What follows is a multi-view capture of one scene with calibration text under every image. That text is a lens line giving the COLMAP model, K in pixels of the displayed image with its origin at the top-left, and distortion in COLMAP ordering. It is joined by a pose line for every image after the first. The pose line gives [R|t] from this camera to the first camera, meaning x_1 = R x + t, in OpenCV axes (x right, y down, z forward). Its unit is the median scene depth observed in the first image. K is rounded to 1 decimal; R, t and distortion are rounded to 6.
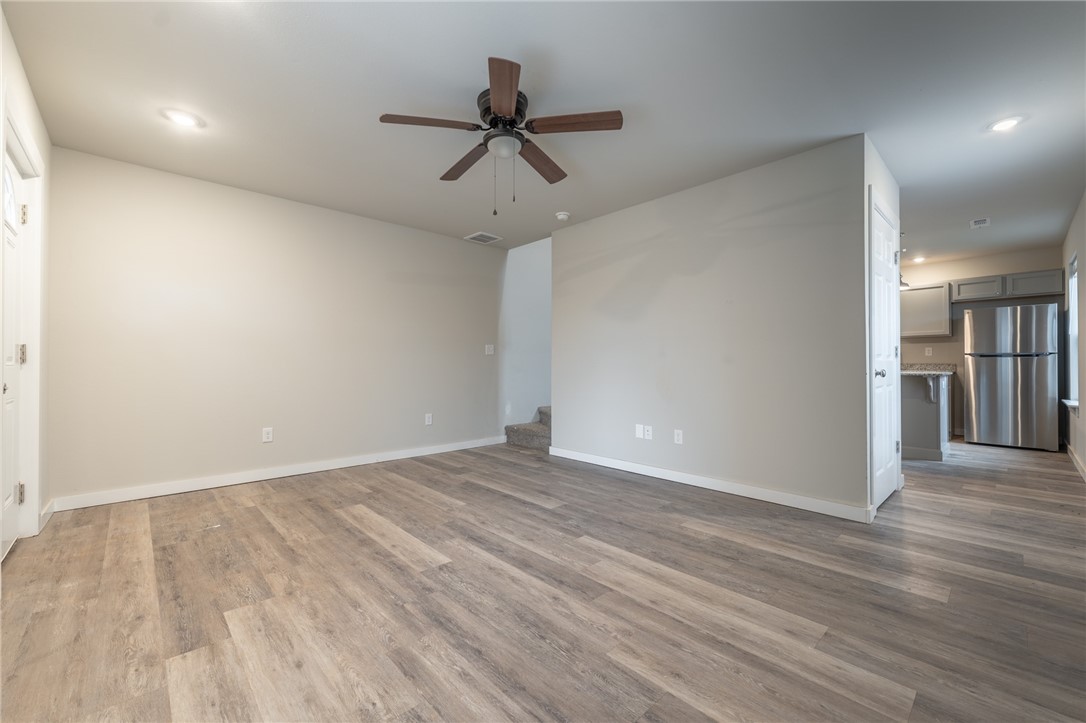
lens RADIAL K [[439.8, 0, 540.3], [0, 439.8, 362.8], [0, 0, 1]] dist [0.000759, -0.000220]
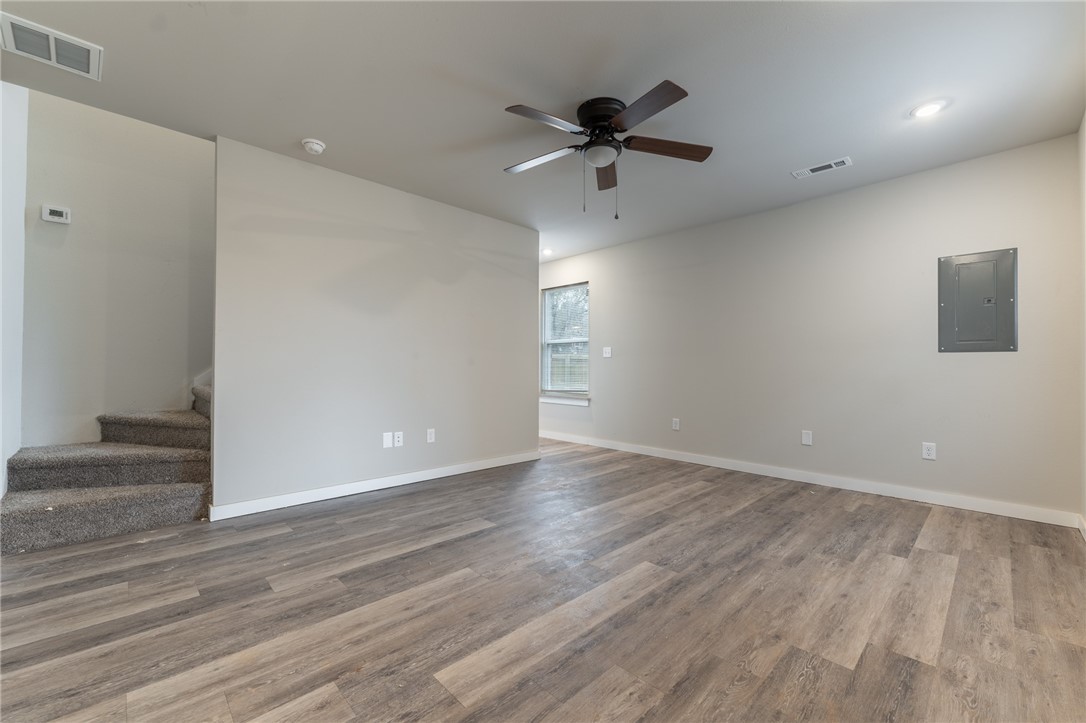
lens RADIAL K [[439.8, 0, 540.3], [0, 439.8, 362.8], [0, 0, 1]] dist [0.000759, -0.000220]
pose [[-0.015931, 0.009216, 0.999831, -1.355598], [-0.010389, 0.999902, -0.009382, 0.006619], [-0.999819, -0.010536, -0.015833, 1.413229]]
